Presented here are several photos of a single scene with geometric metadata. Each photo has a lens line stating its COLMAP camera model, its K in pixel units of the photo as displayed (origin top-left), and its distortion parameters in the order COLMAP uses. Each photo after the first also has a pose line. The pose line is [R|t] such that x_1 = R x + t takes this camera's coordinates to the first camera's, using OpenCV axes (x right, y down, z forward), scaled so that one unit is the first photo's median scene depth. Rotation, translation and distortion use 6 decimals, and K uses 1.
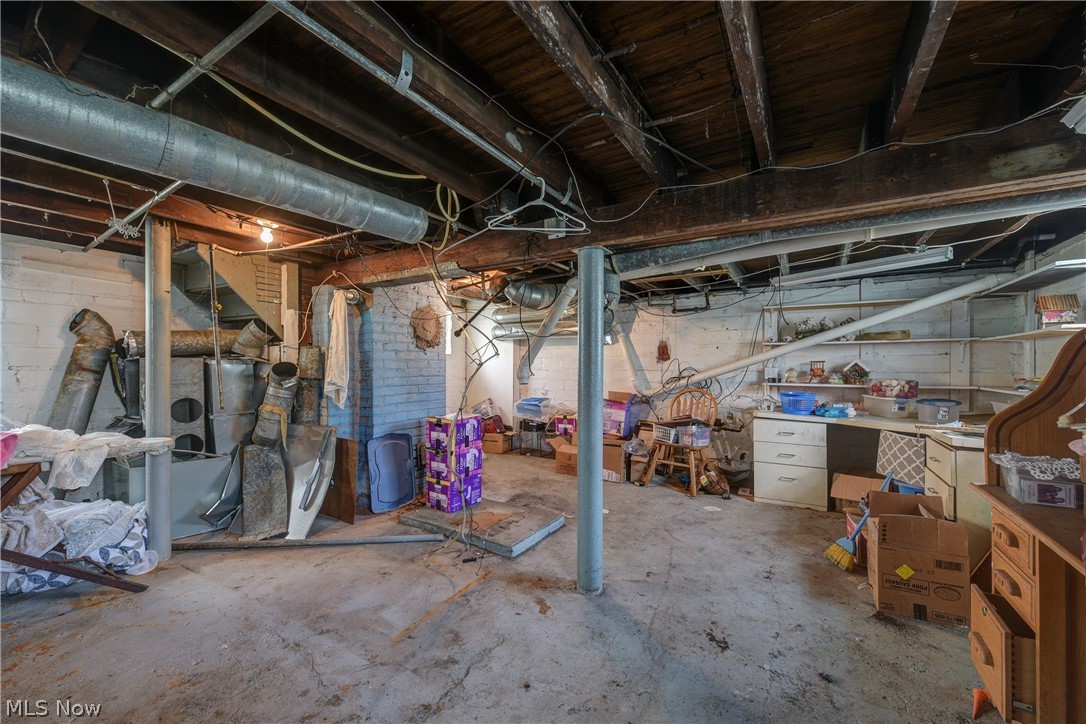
lens RADIAL K [[430.2, 0, 542.7], [0, 430.2, 367.1], [0, 0, 1]] dist [0.000179, -0.000162]
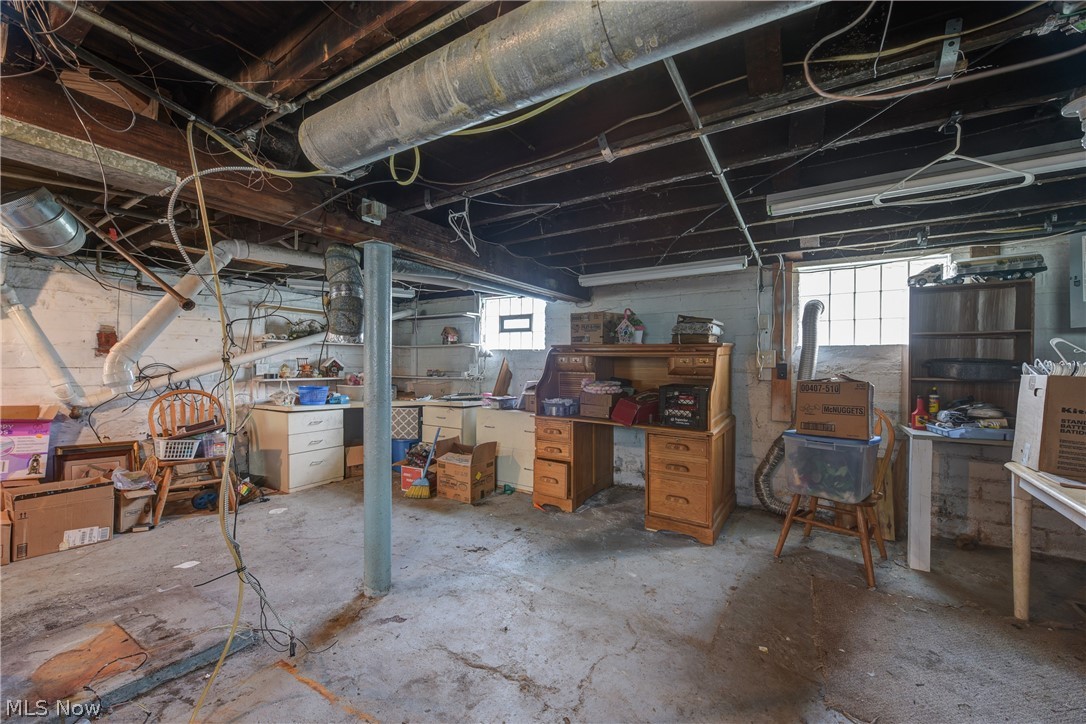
lens RADIAL K [[430.2, 0, 542.7], [0, 430.2, 367.1], [0, 0, 1]] dist [0.000179, -0.000162]
pose [[0.015239, -0.008751, 0.999846, -0.560118], [-0.003271, 0.999956, 0.008802, -0.002230], [-0.999879, -0.003405, 0.015210, 0.399116]]
